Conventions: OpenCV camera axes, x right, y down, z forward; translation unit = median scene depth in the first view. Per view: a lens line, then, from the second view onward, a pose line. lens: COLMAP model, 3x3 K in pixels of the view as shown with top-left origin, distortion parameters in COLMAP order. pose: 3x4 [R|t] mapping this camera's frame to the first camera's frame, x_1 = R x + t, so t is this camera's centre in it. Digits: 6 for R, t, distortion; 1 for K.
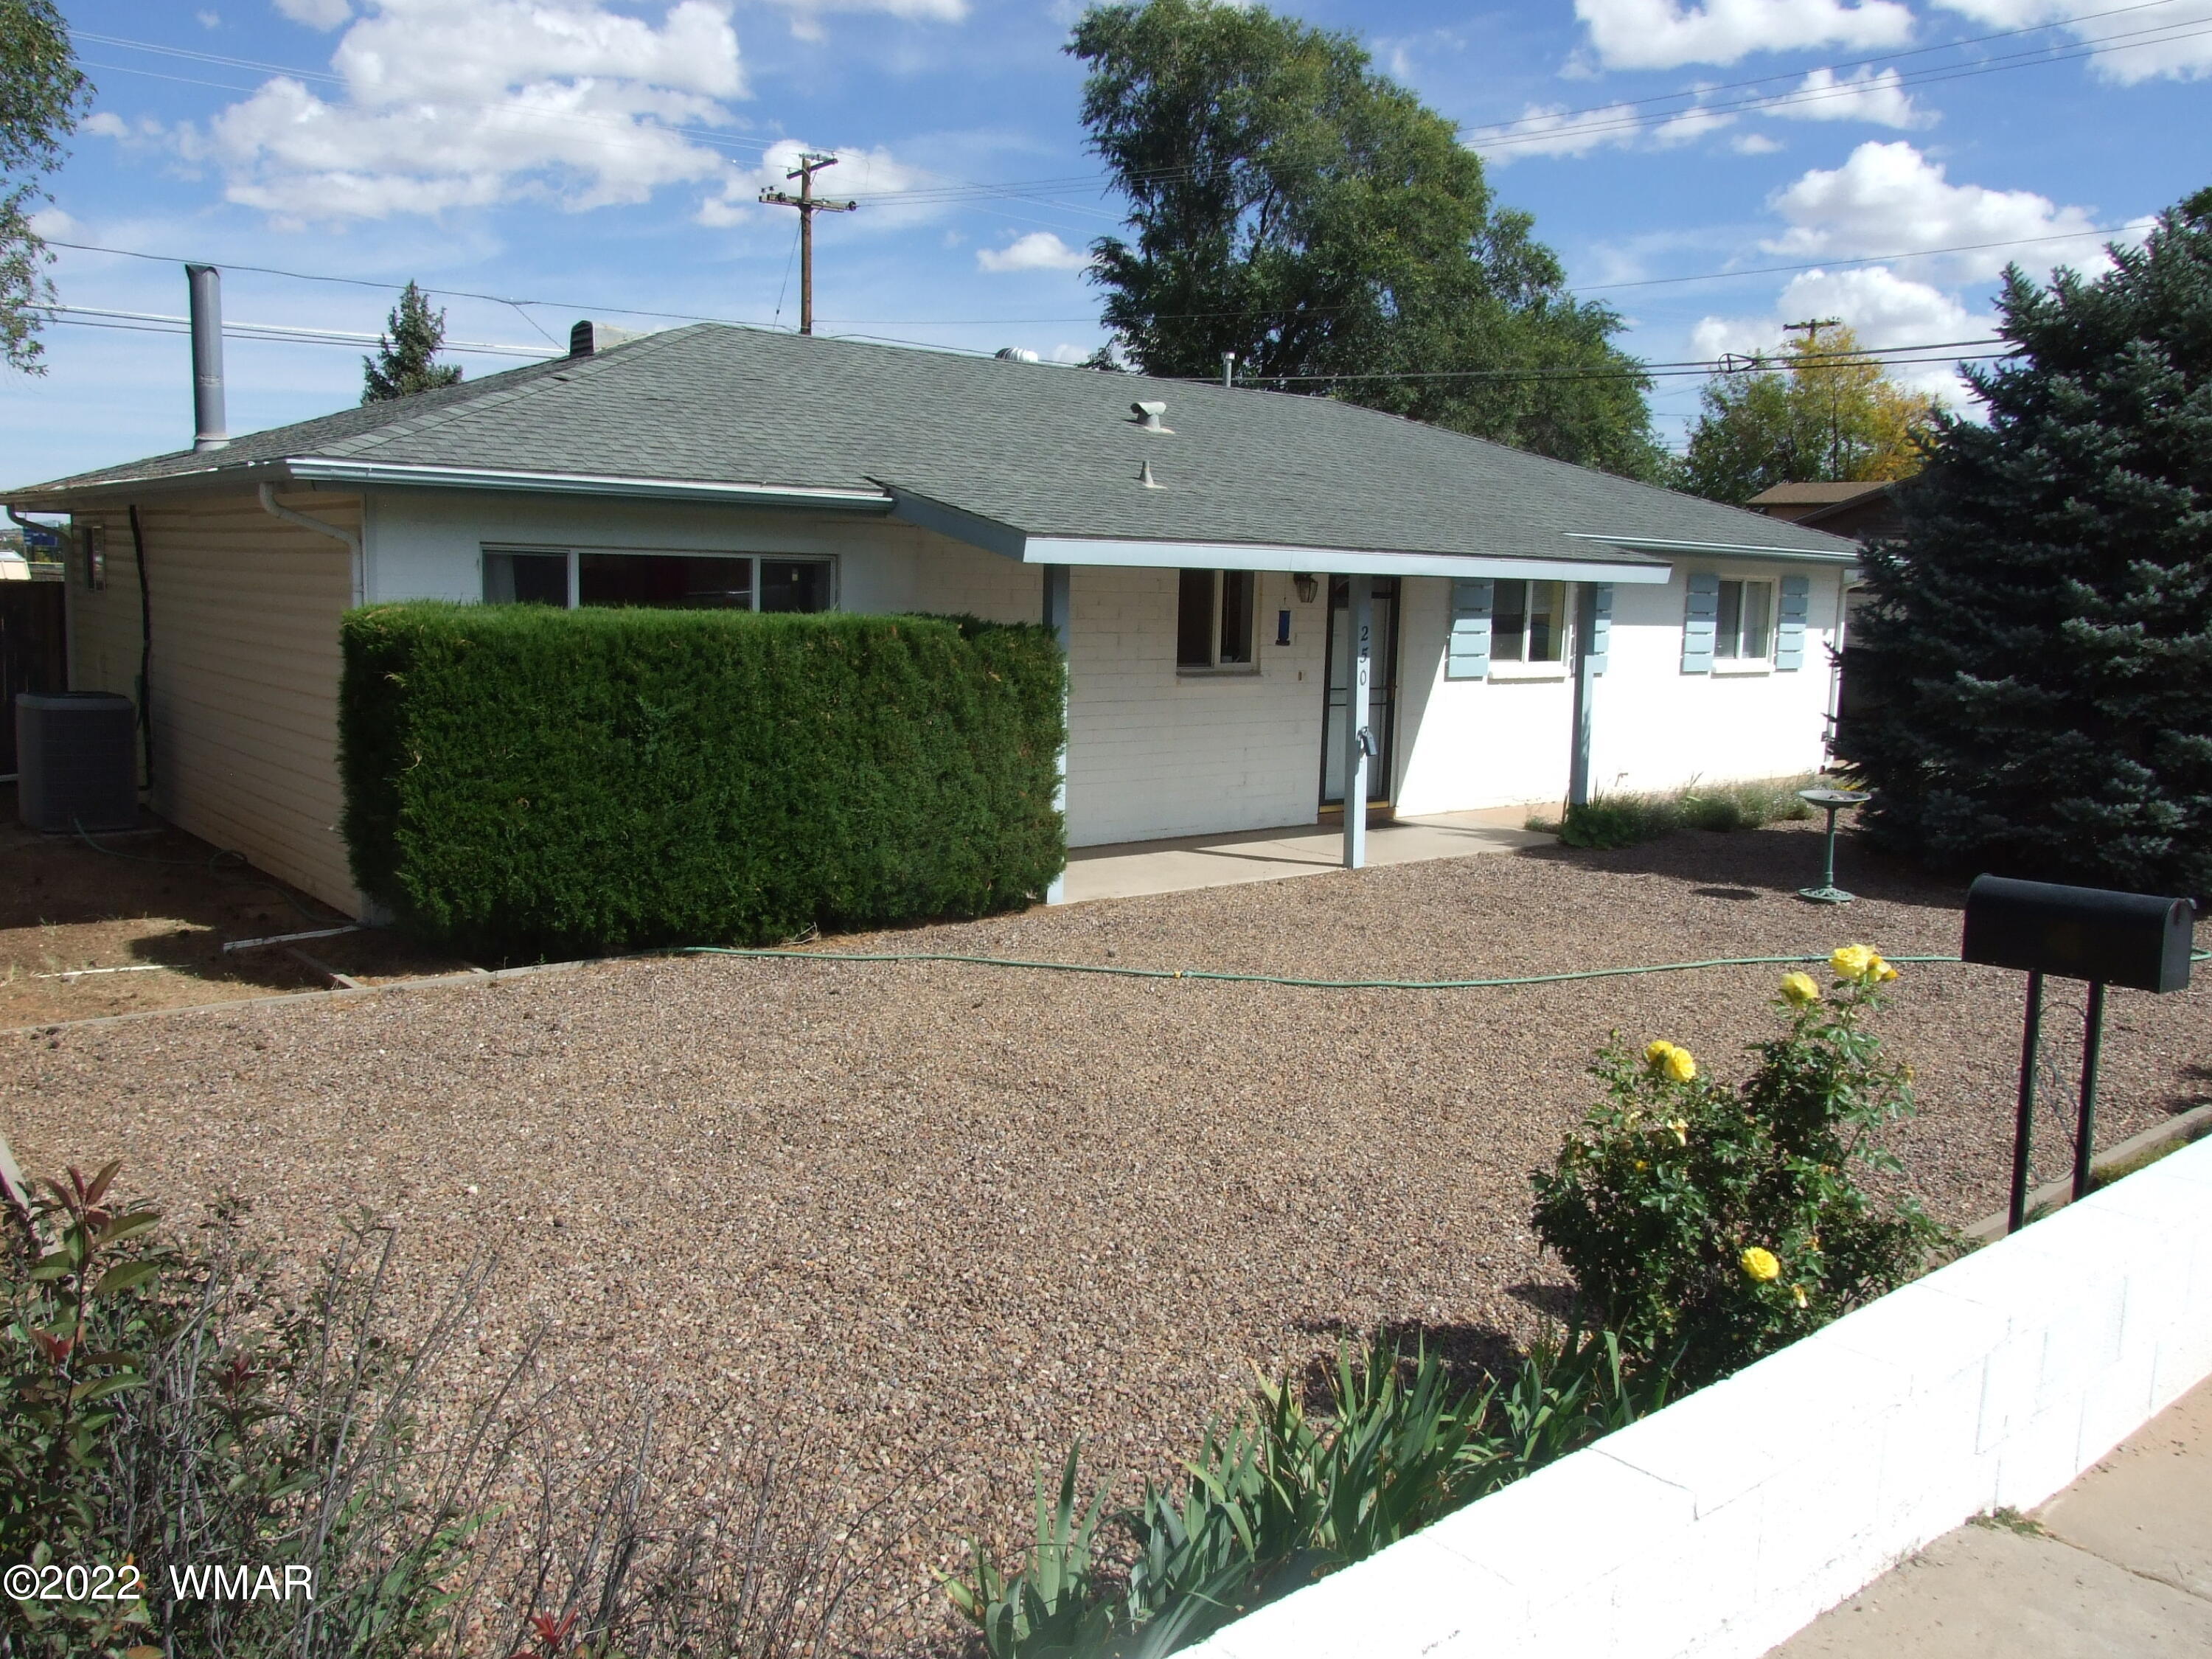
lens RADIAL K [[1792.4, 0, 1111.9], [0, 1792.4, 839.9], [0, 0, 1]] dist [-0.063120, 0.059300]
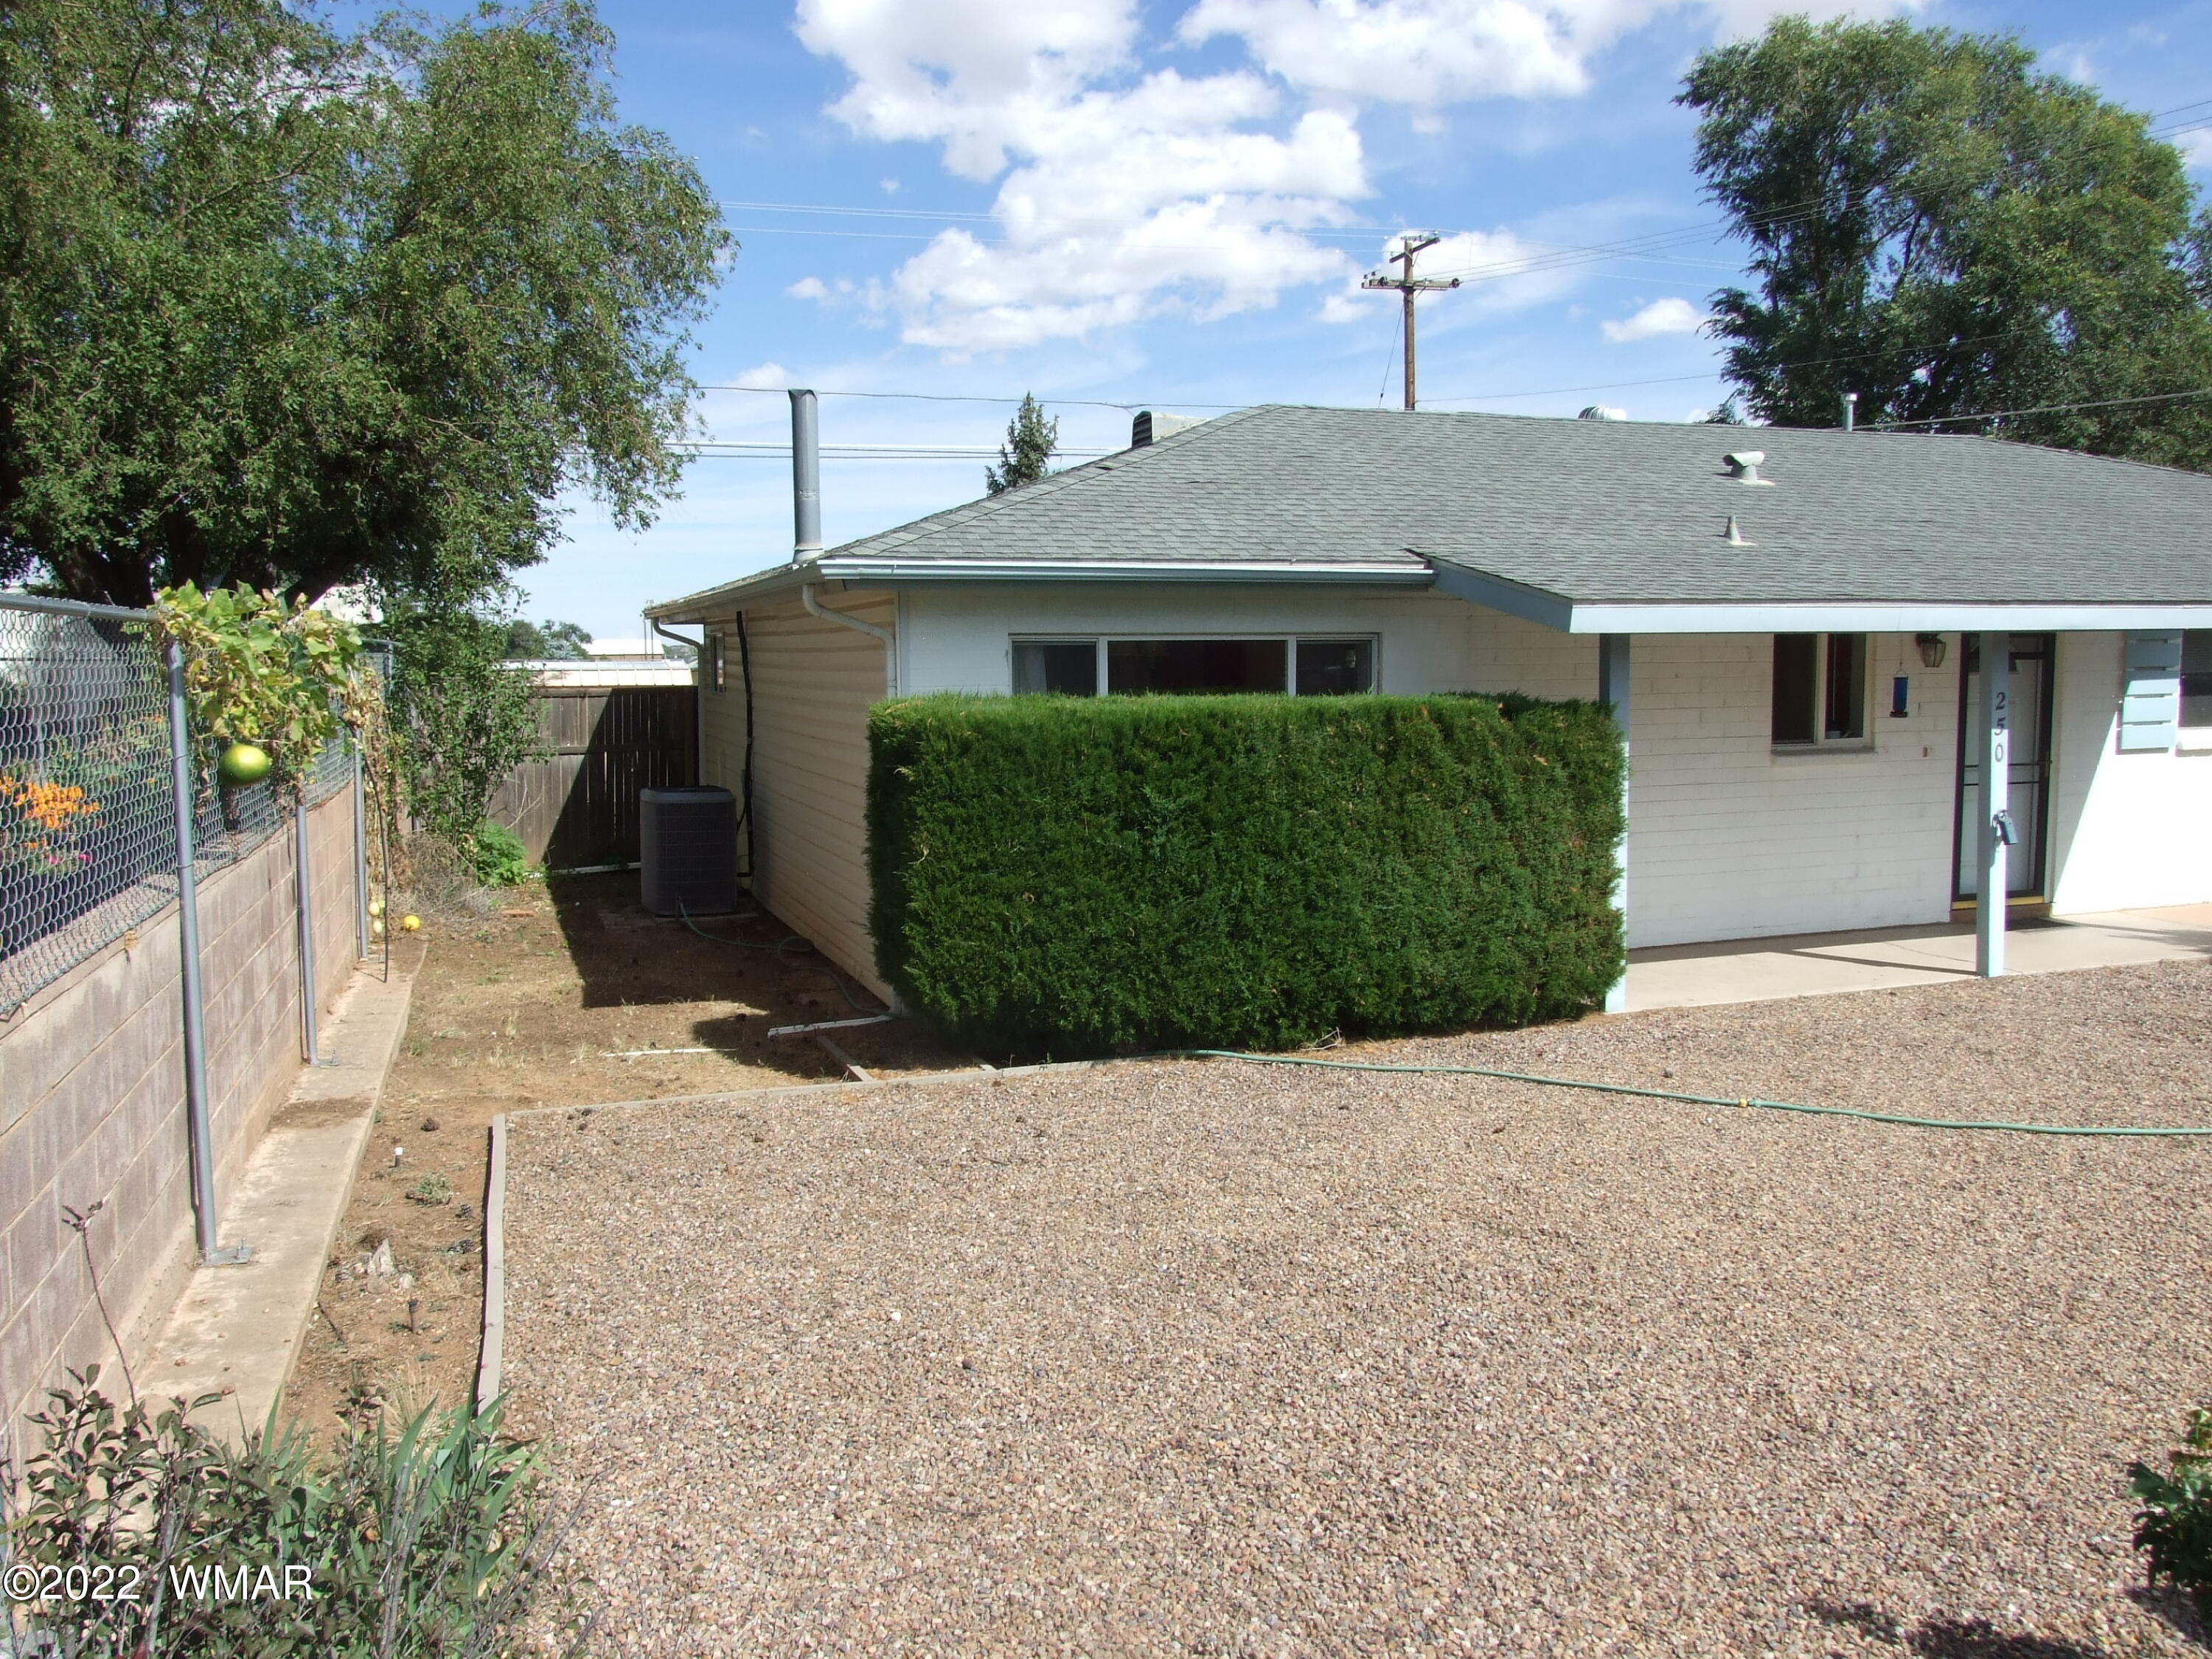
lens RADIAL K [[1792.4, 0, 1082.5], [0, 1792.4, 835.5], [0, 0, 1]] dist [-0.063120, 0.059300]
pose [[0.935283, -0.003624, -0.353881, 0.033683], [-0.013516, 0.998852, -0.045950, -0.007593], [0.353641, 0.047759, 0.934161, 0.070102]]
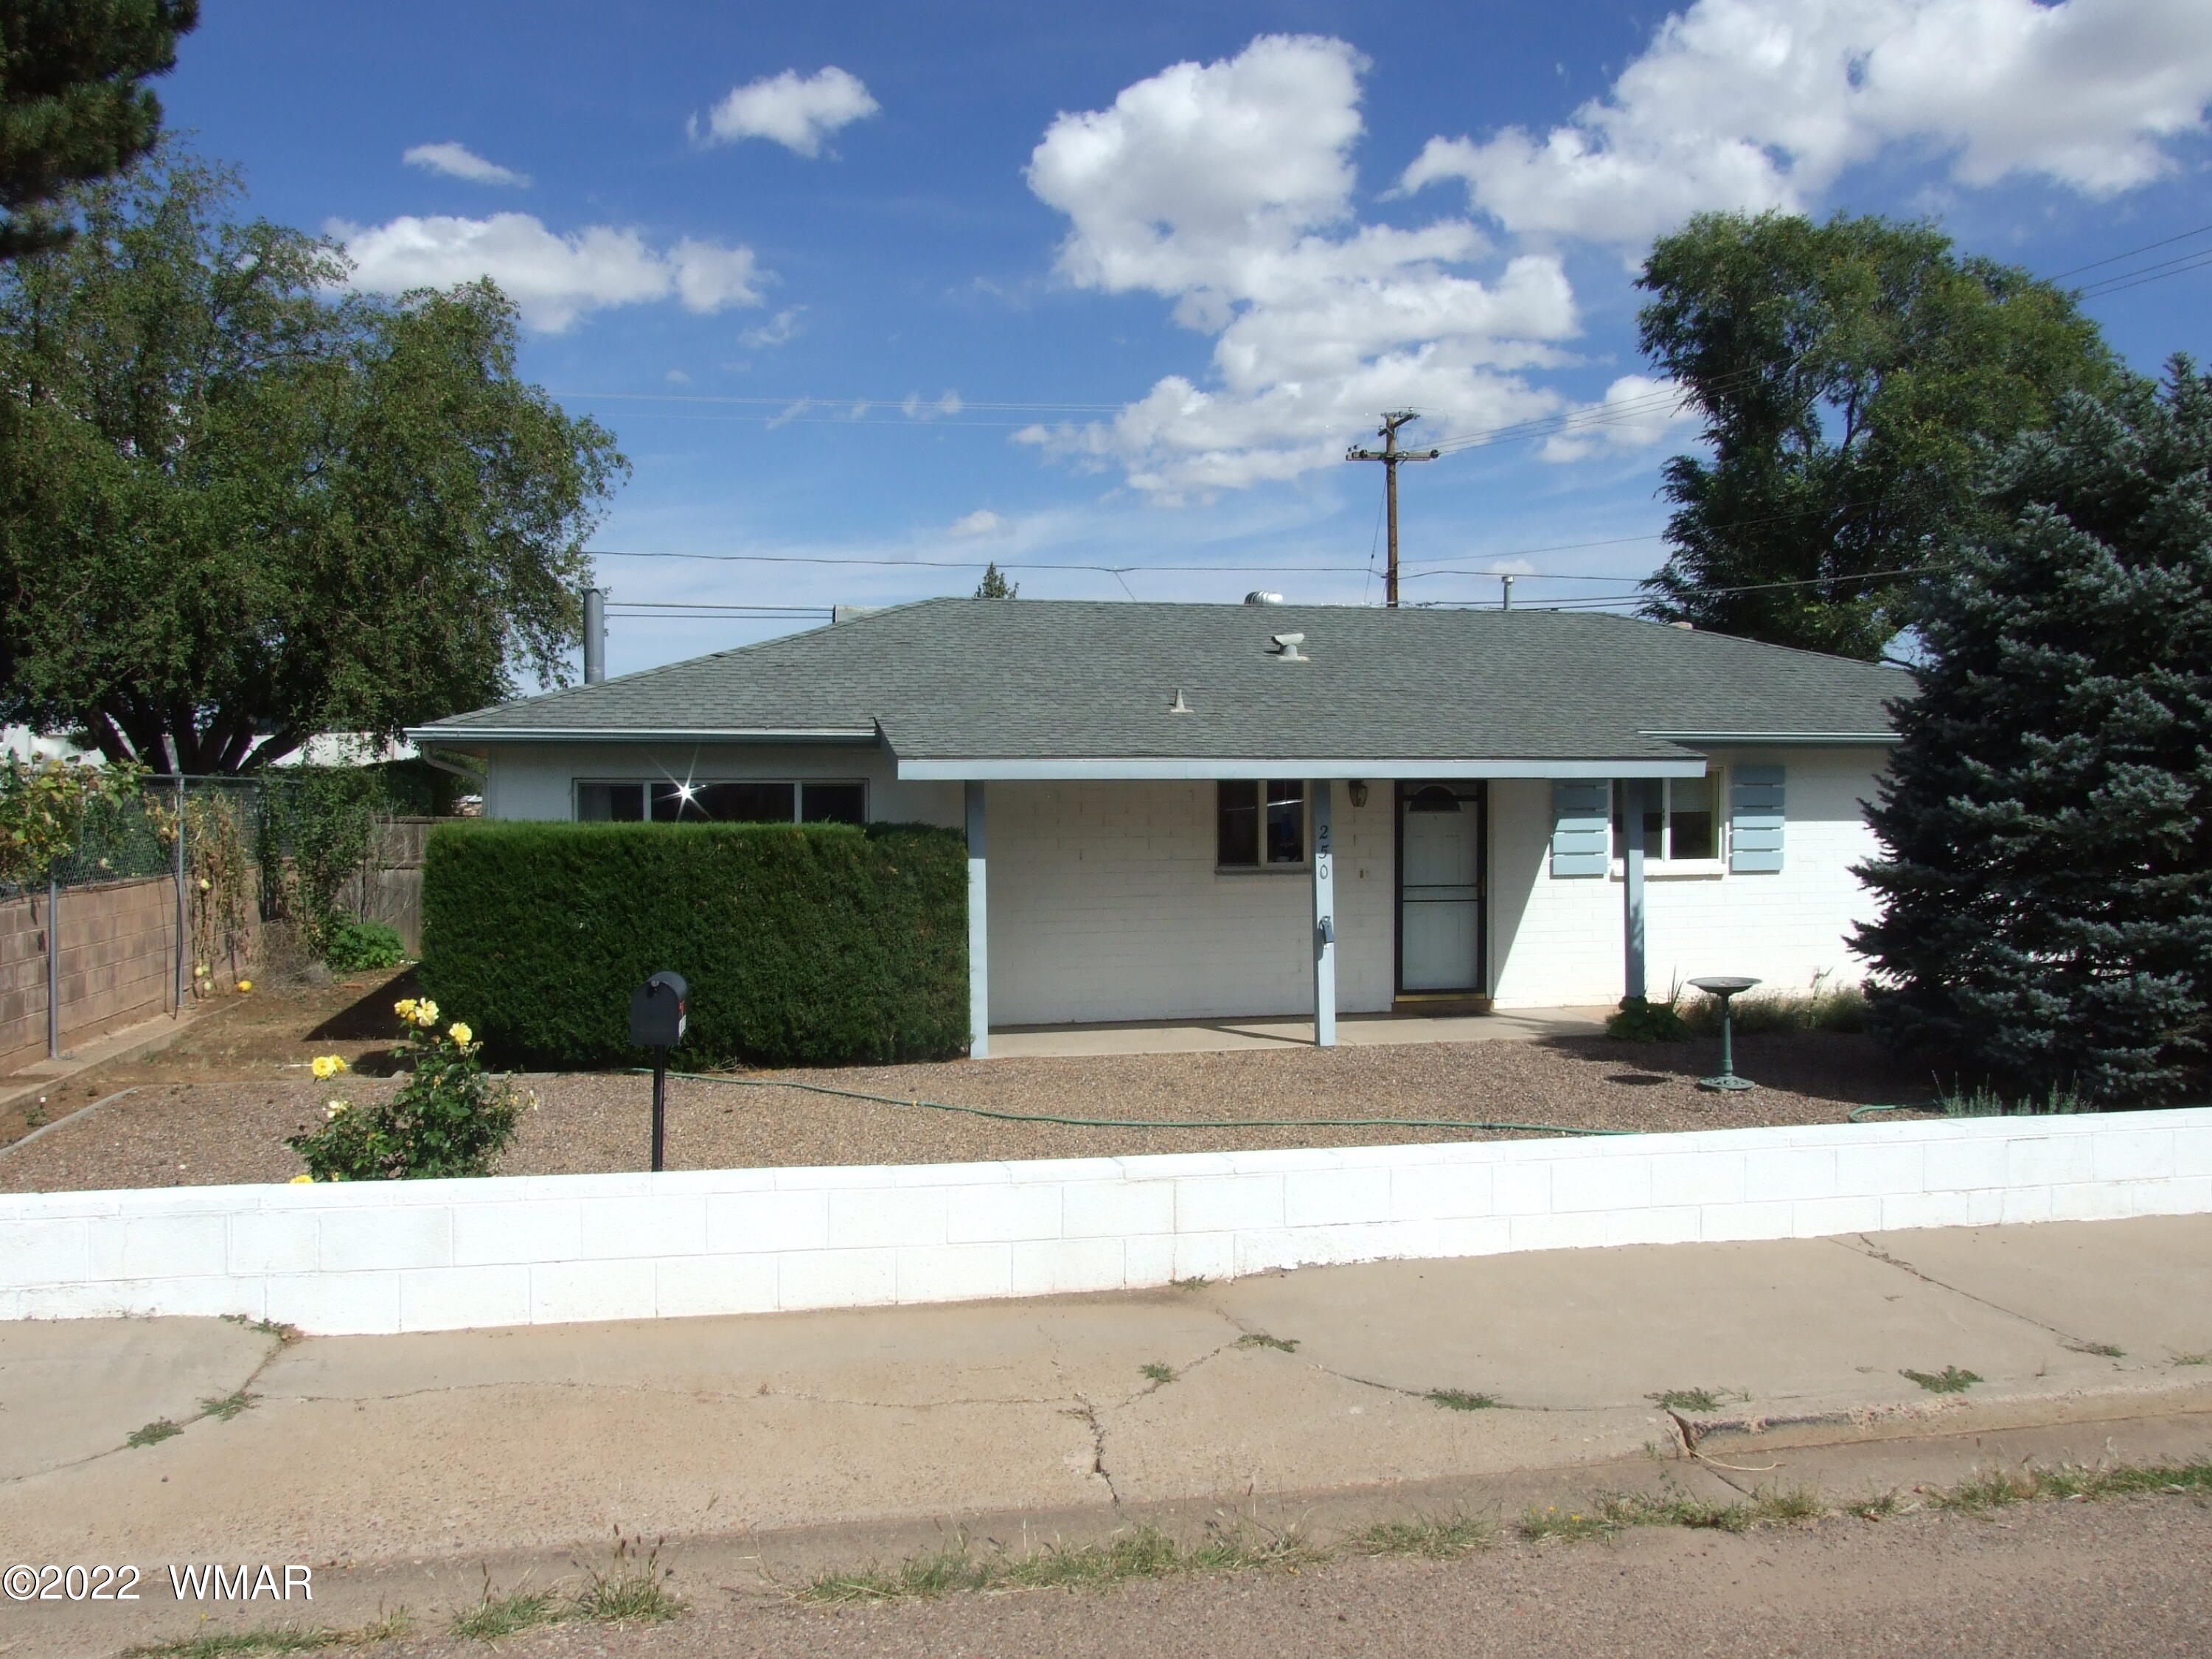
lens RADIAL K [[1792.4, 0, 1068.7], [0, 1792.4, 812.8], [0, 0, 1]] dist [-0.063120, 0.059300]
pose [[0.885728, -0.026185, -0.463466, 0.570819], [-0.039507, 0.990533, -0.131465, 0.027447], [0.462521, 0.134752, 0.876308, -0.052690]]
